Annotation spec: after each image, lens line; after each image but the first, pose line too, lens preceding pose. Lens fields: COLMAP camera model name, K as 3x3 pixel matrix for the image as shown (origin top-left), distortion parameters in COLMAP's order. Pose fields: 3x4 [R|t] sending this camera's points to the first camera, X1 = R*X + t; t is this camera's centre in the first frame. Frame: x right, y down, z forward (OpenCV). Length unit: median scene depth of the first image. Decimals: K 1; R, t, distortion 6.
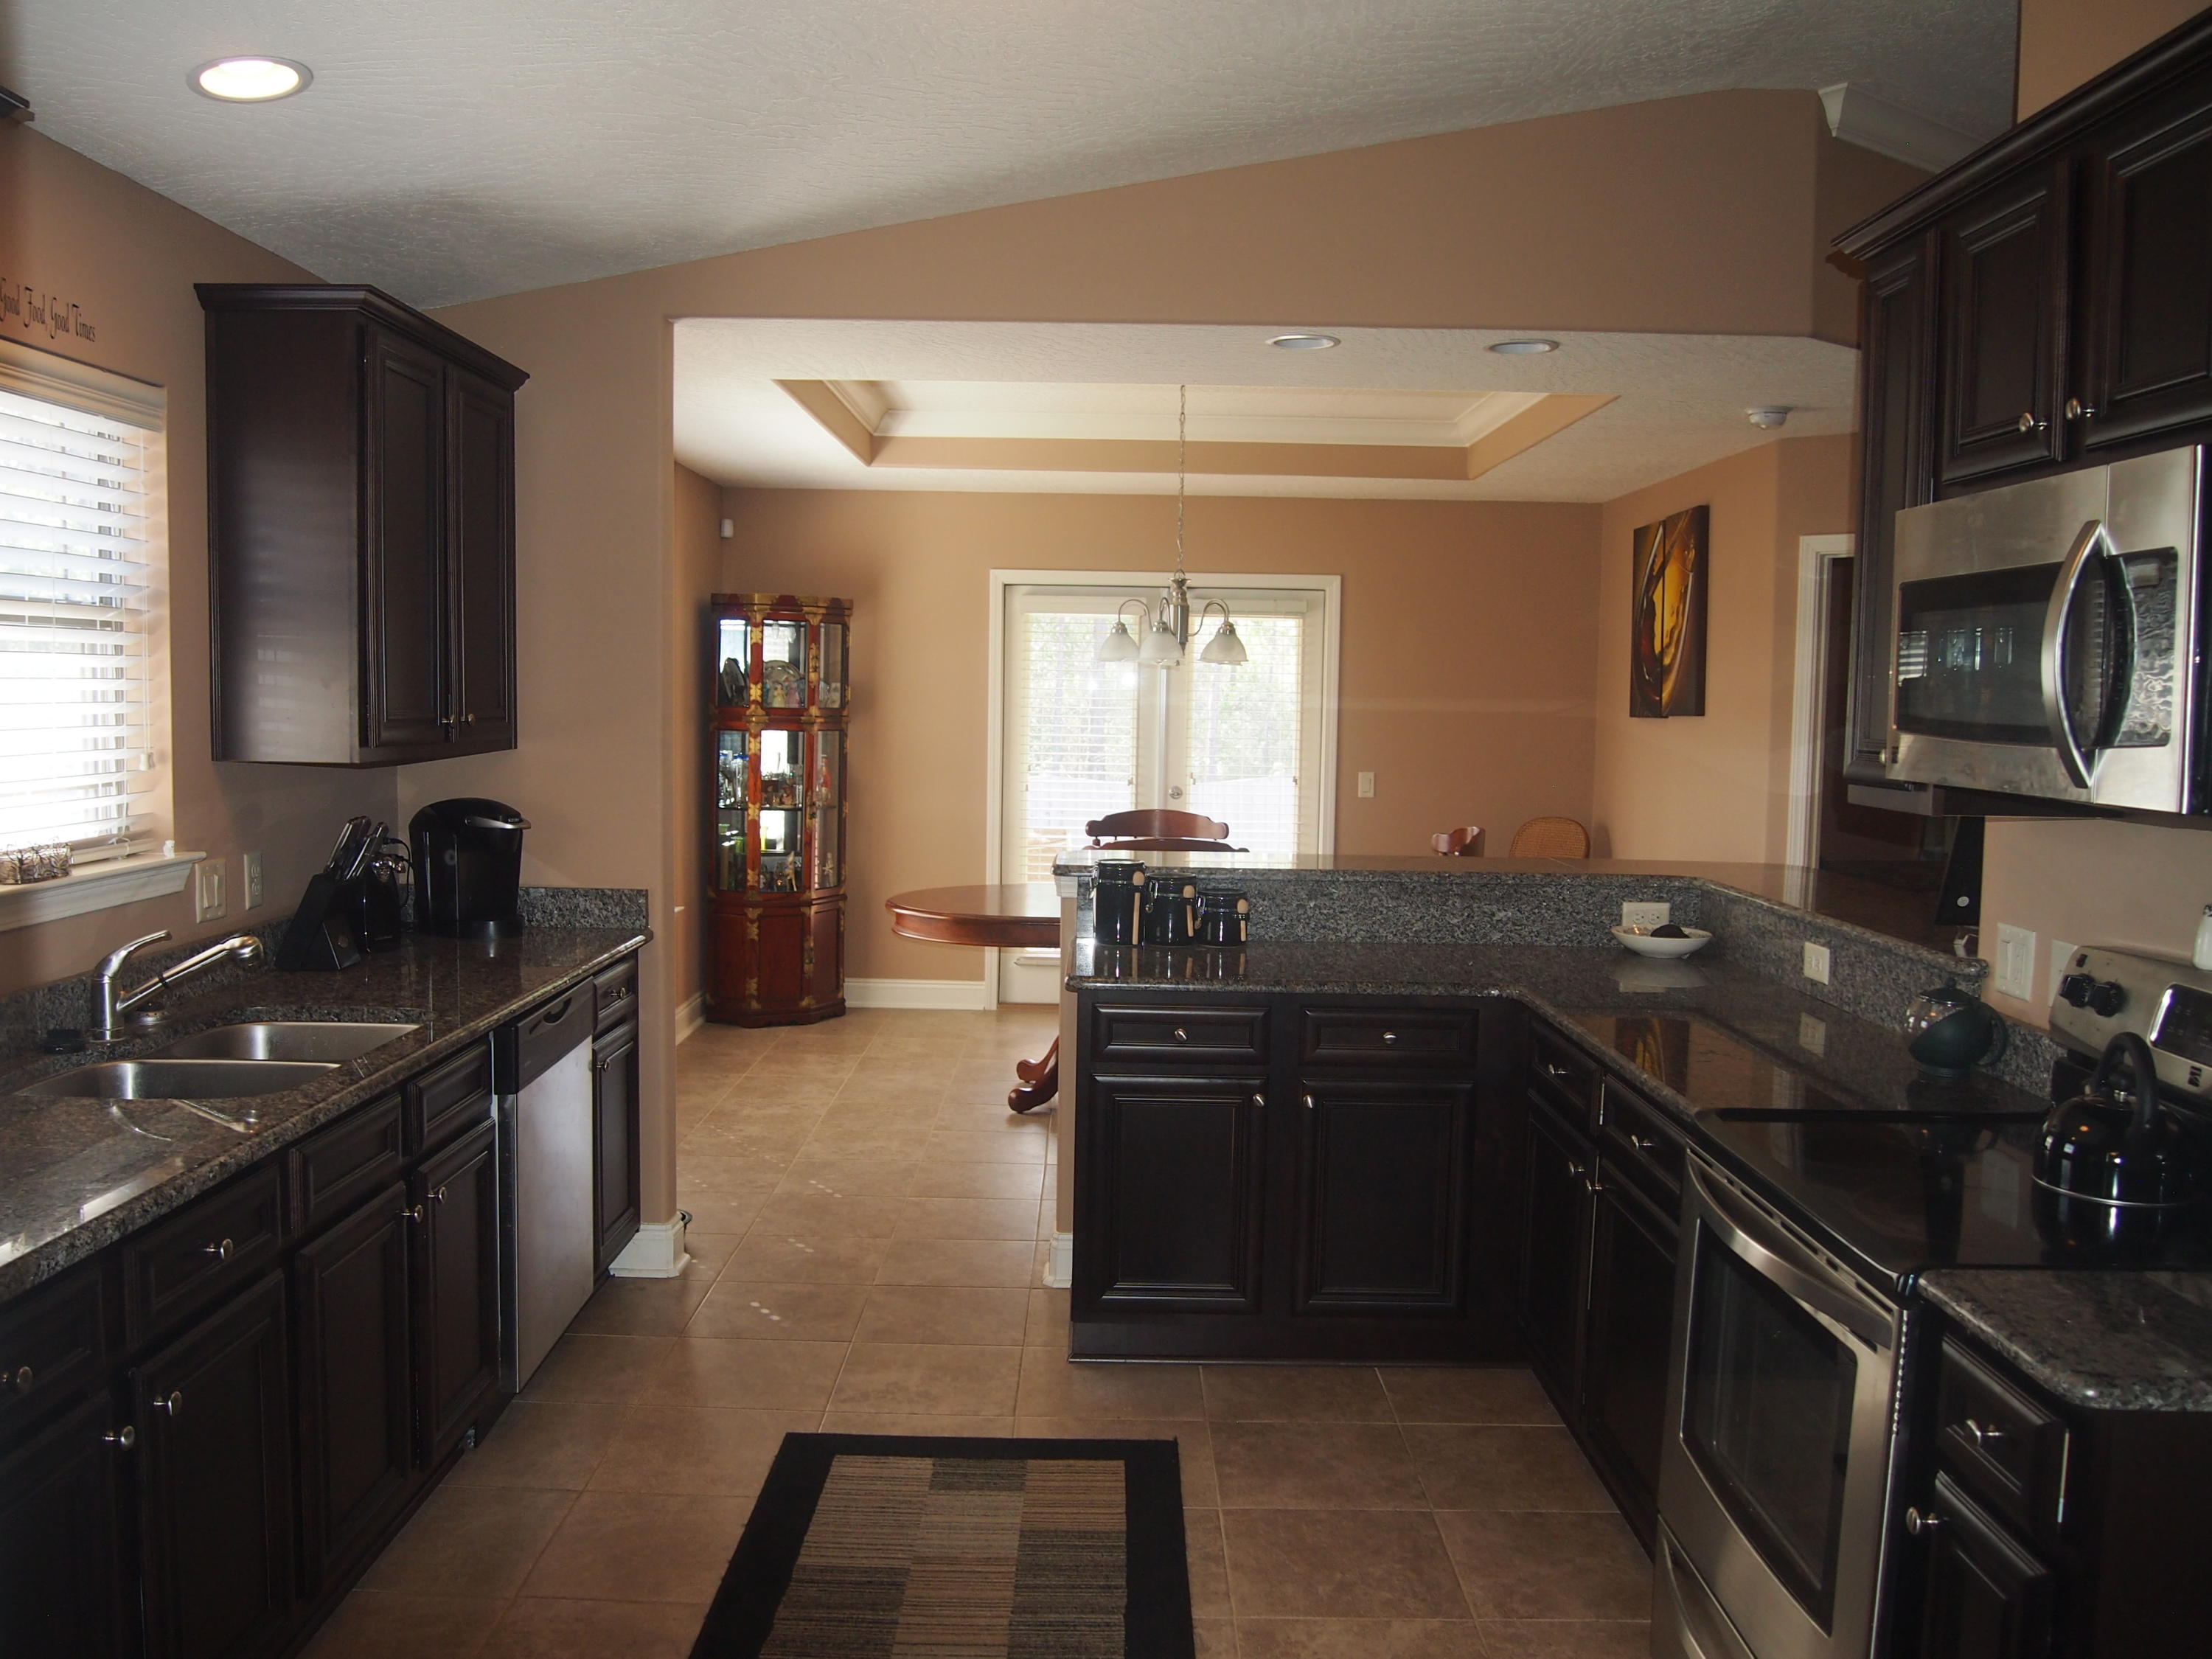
lens RADIAL K [[1790.3, 0, 1093.7], [0, 1790.3, 819.0], [0, 0, 1]] dist [-0.070715, 0.027860]
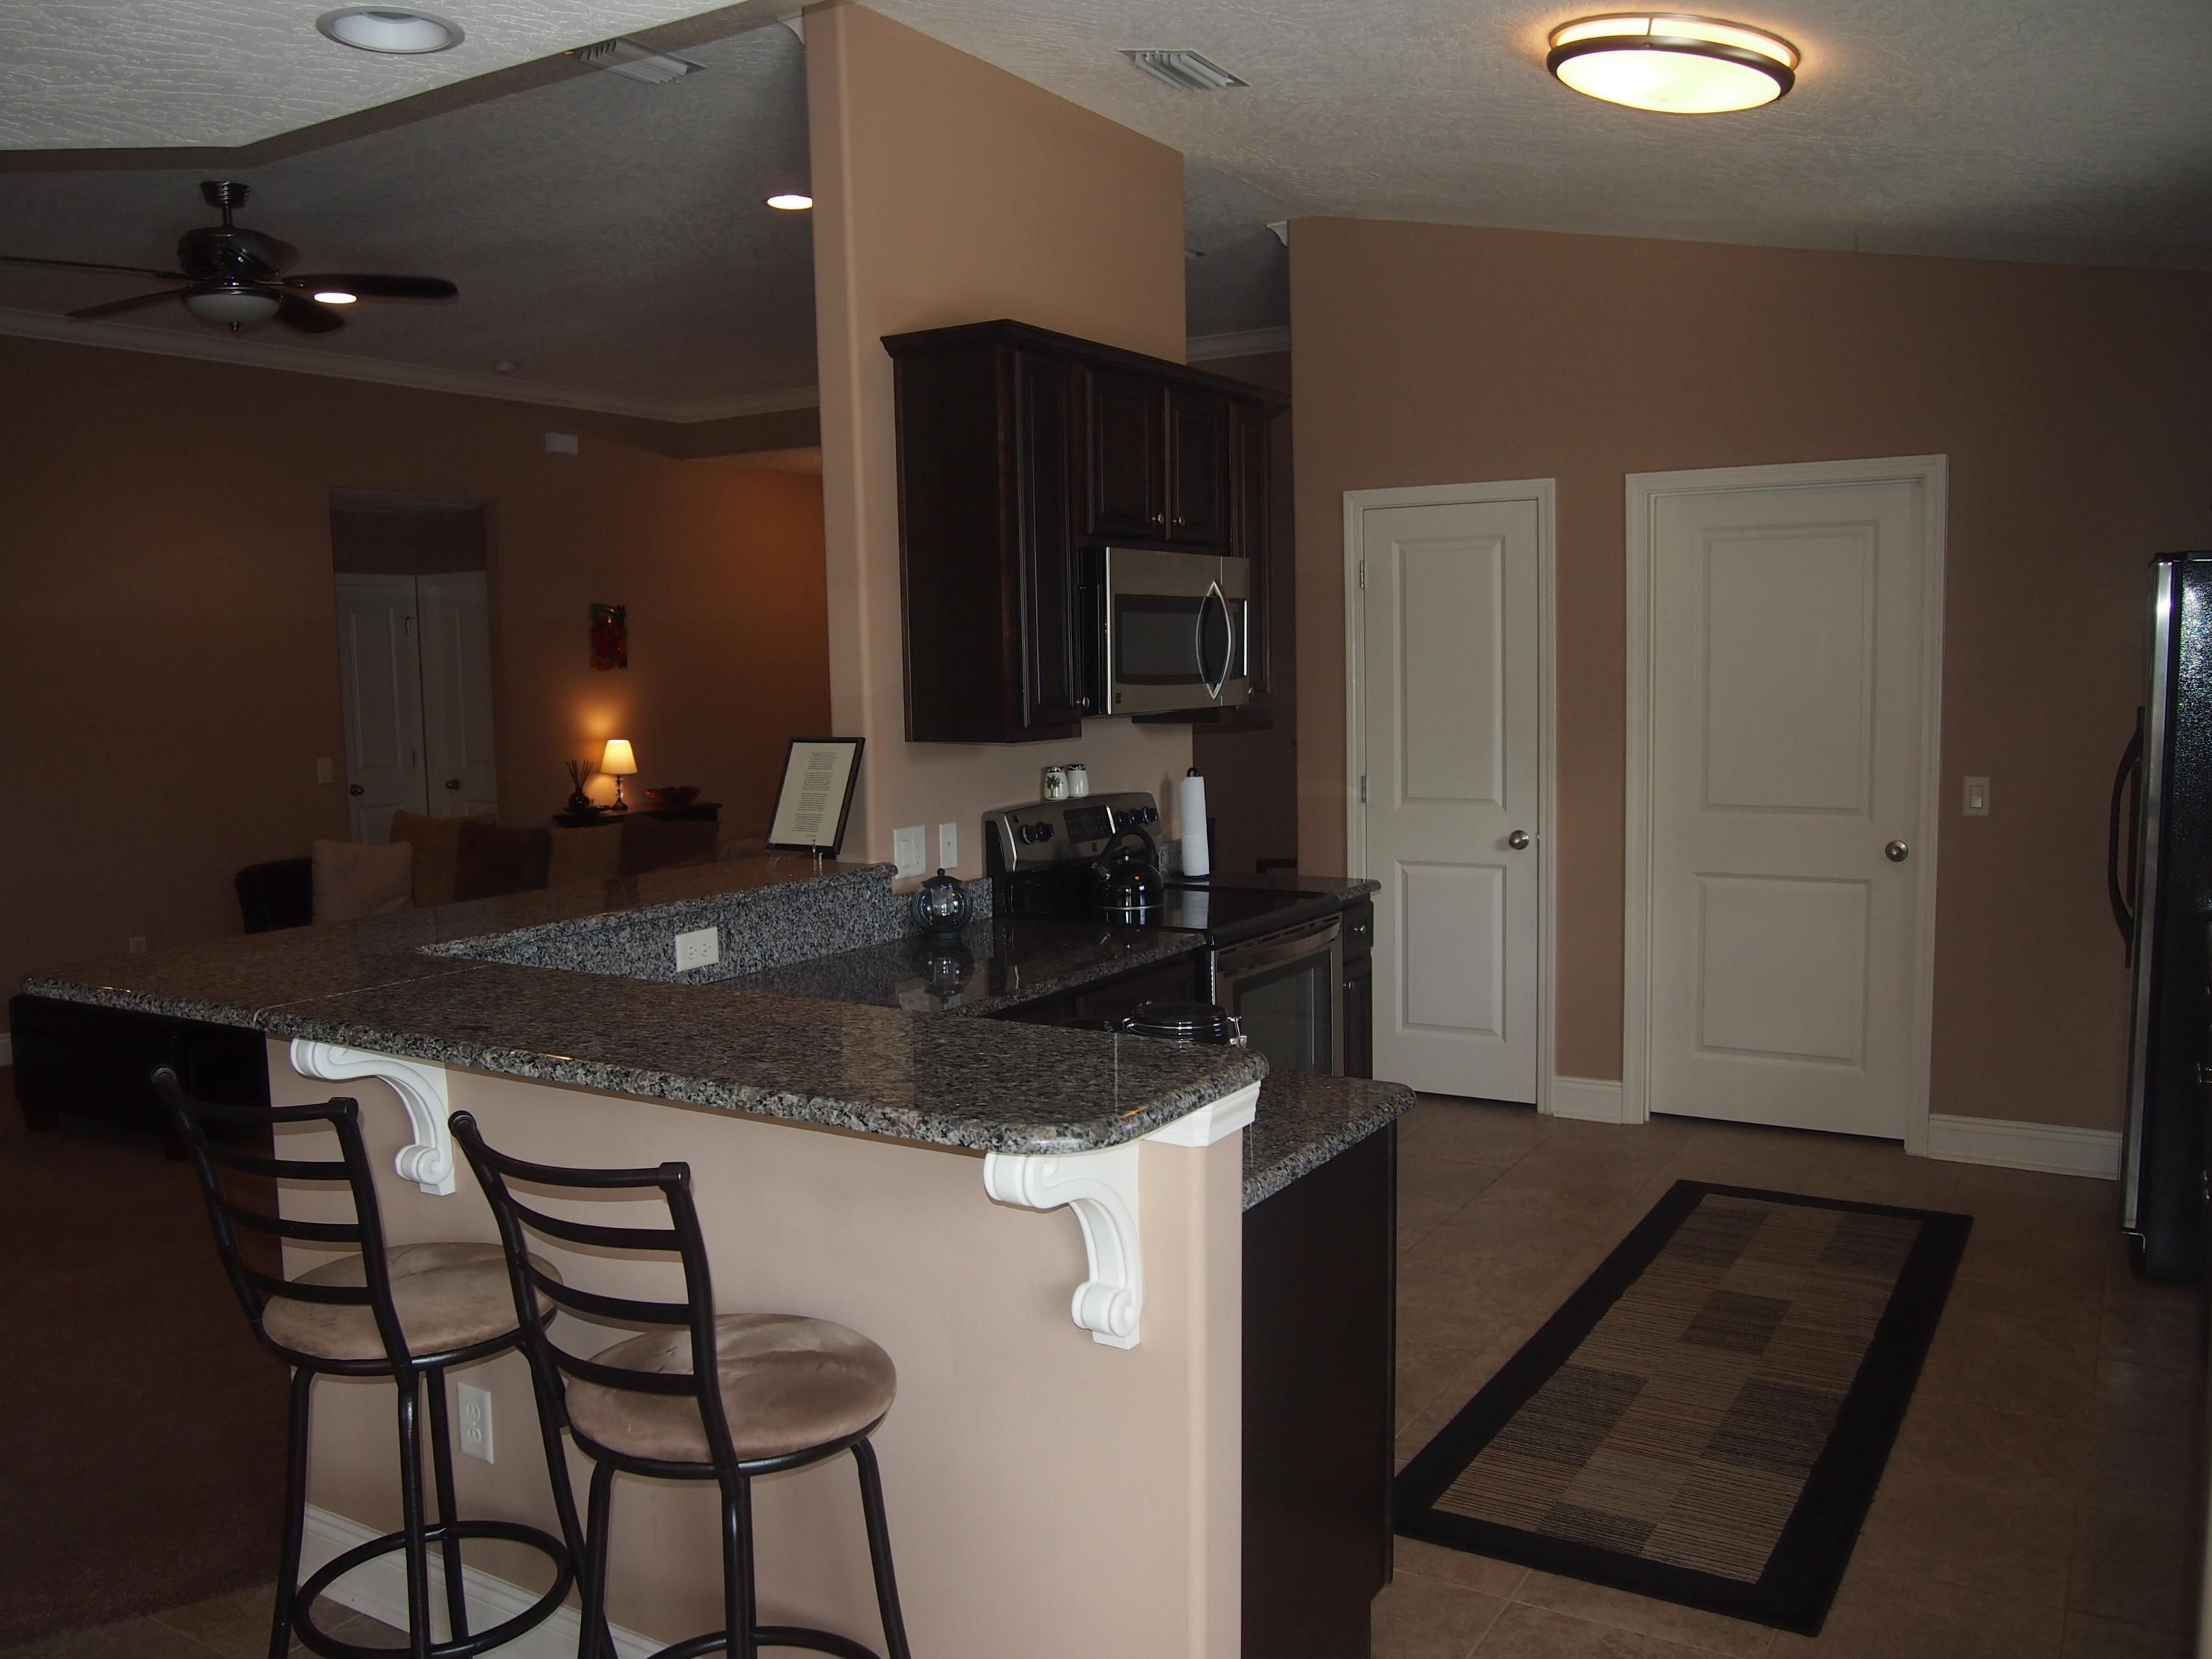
lens RADIAL K [[1790.3, 0, 1098.0], [0, 1790.3, 843.4], [0, 0, 1]] dist [-0.070715, 0.027860]
pose [[-0.862778, -0.051711, 0.502931, -0.140676], [0.039585, 0.984793, 0.169163, -0.069982], [-0.504030, 0.165859, -0.847611, 0.920798]]
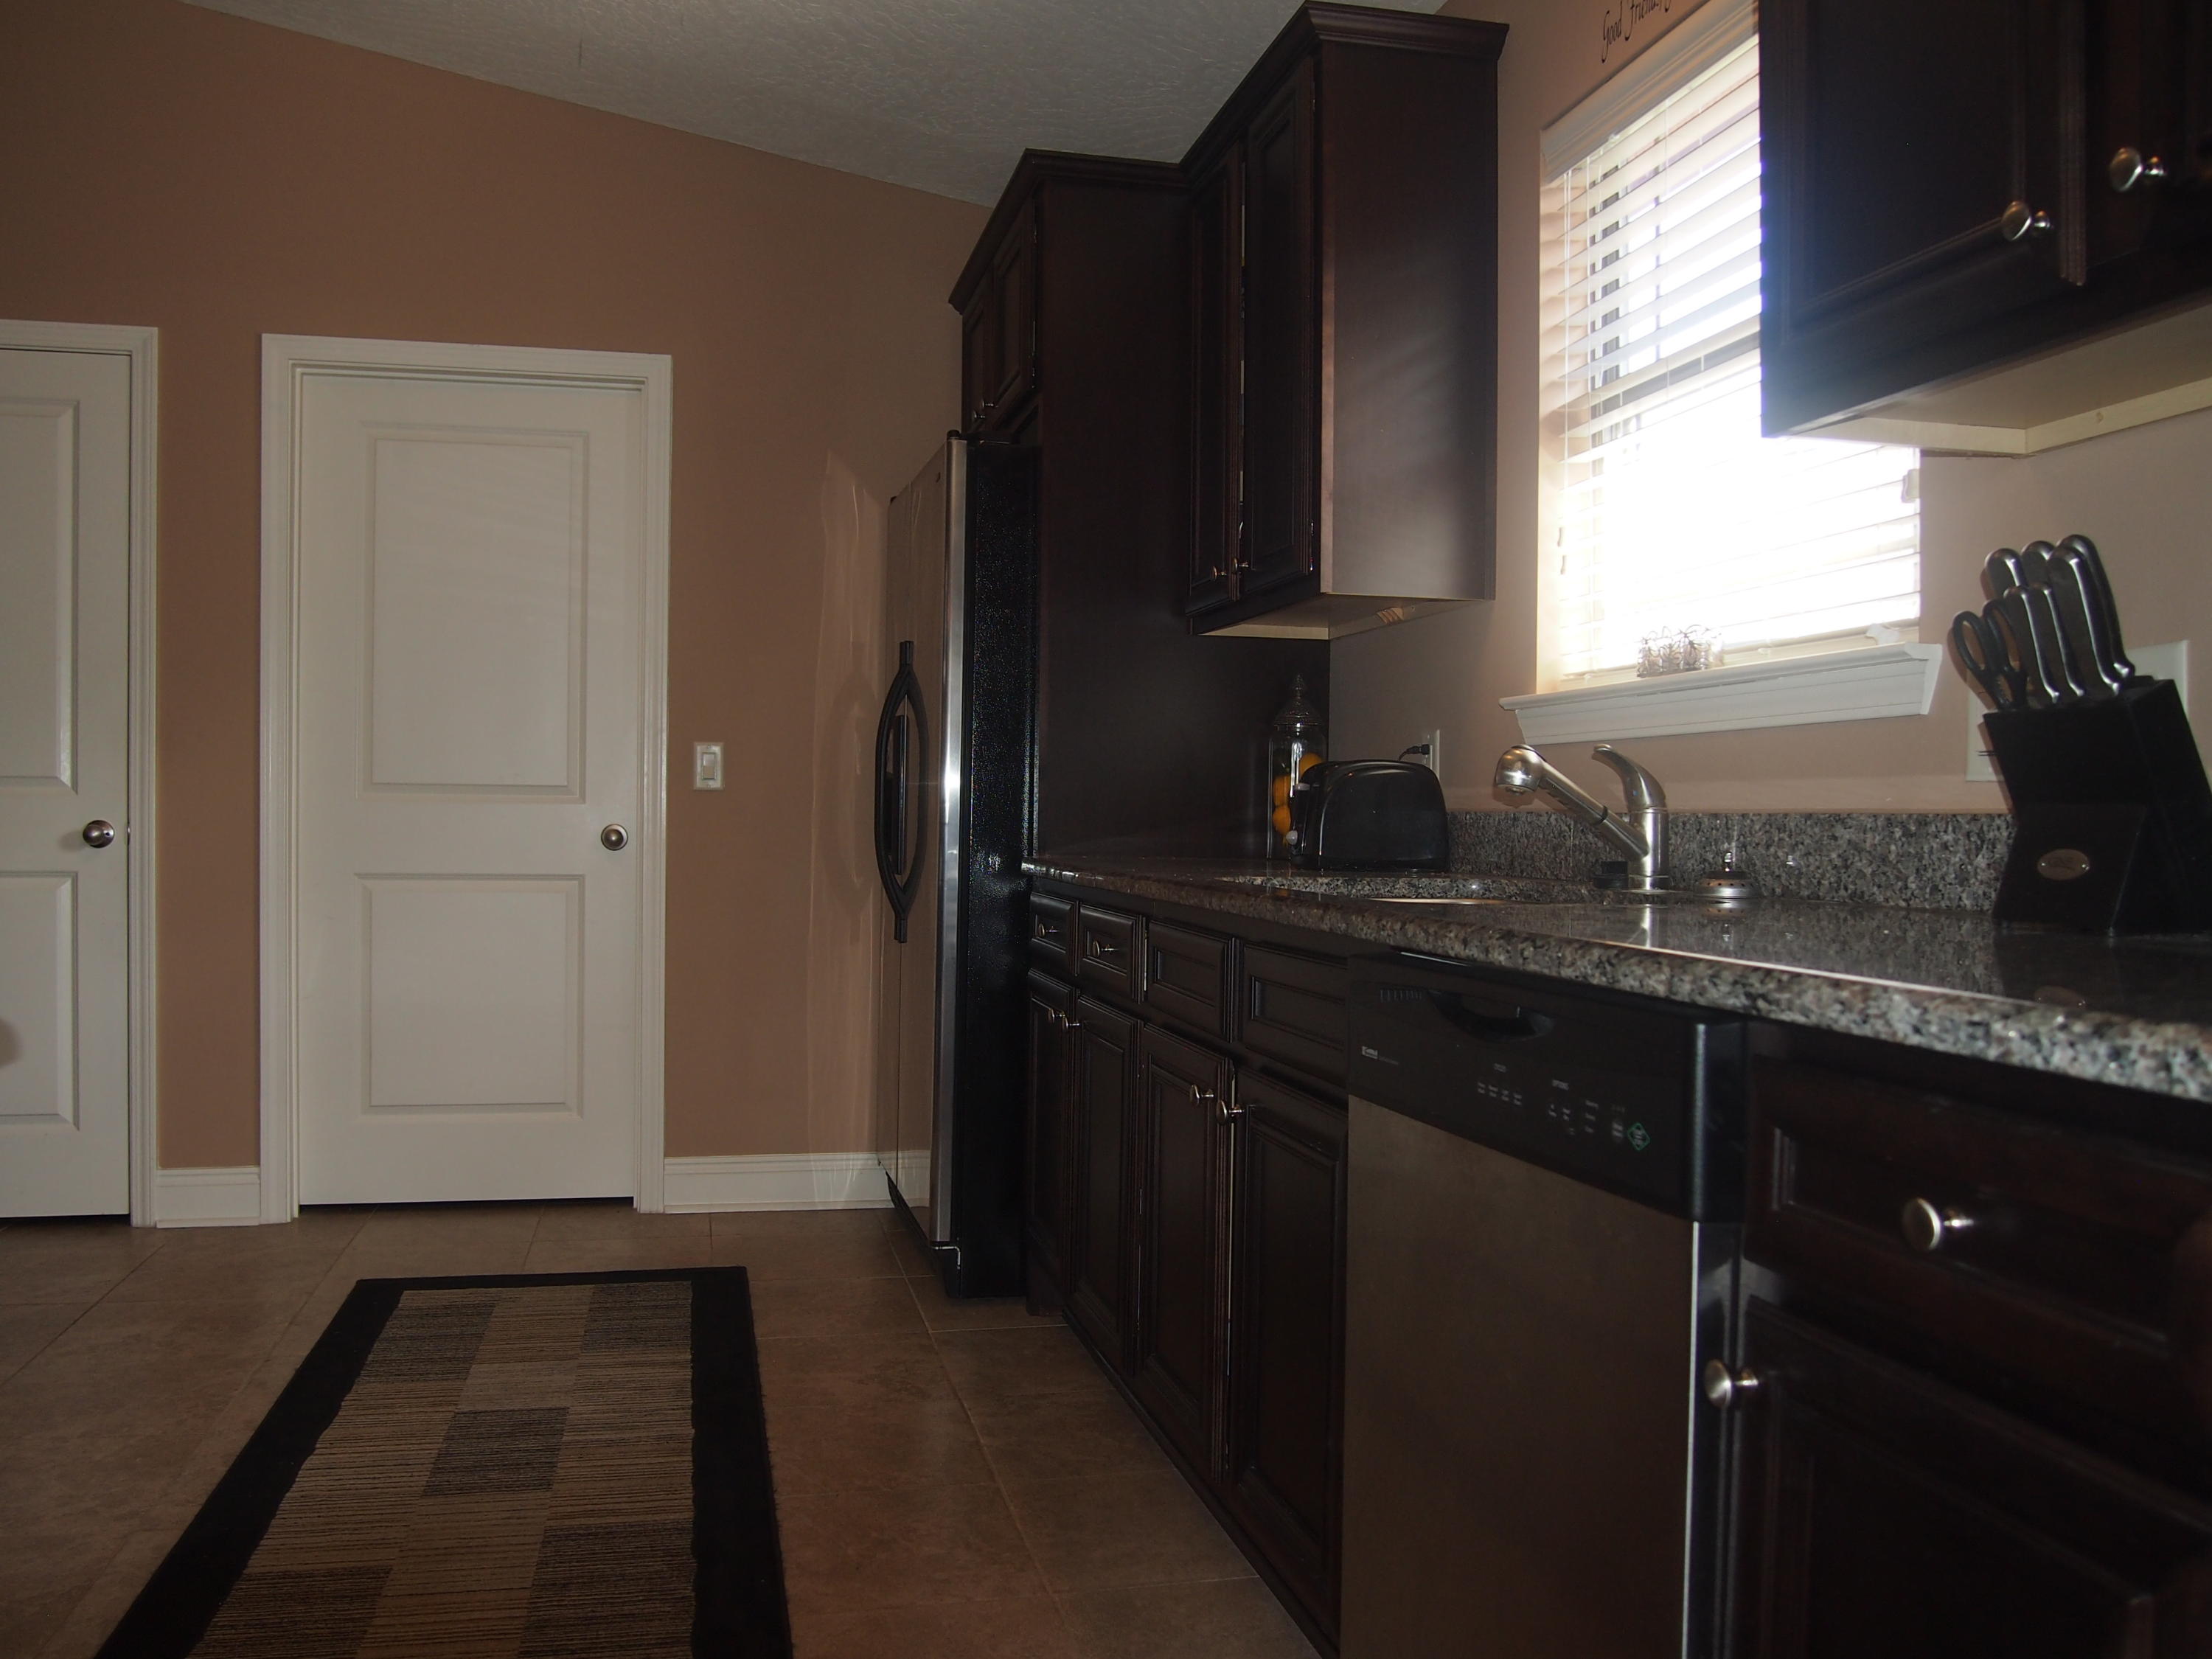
lens RADIAL K [[1790.3, 0, 1103.5], [0, 1790.3, 835.9], [0, 0, 1]] dist [-0.070715, 0.027860]
pose [[-0.970178, -0.023868, -0.241217, -0.068641], [-0.043211, 0.996230, 0.075221, 0.024099], [0.238512, 0.083401, -0.967552, 0.739966]]
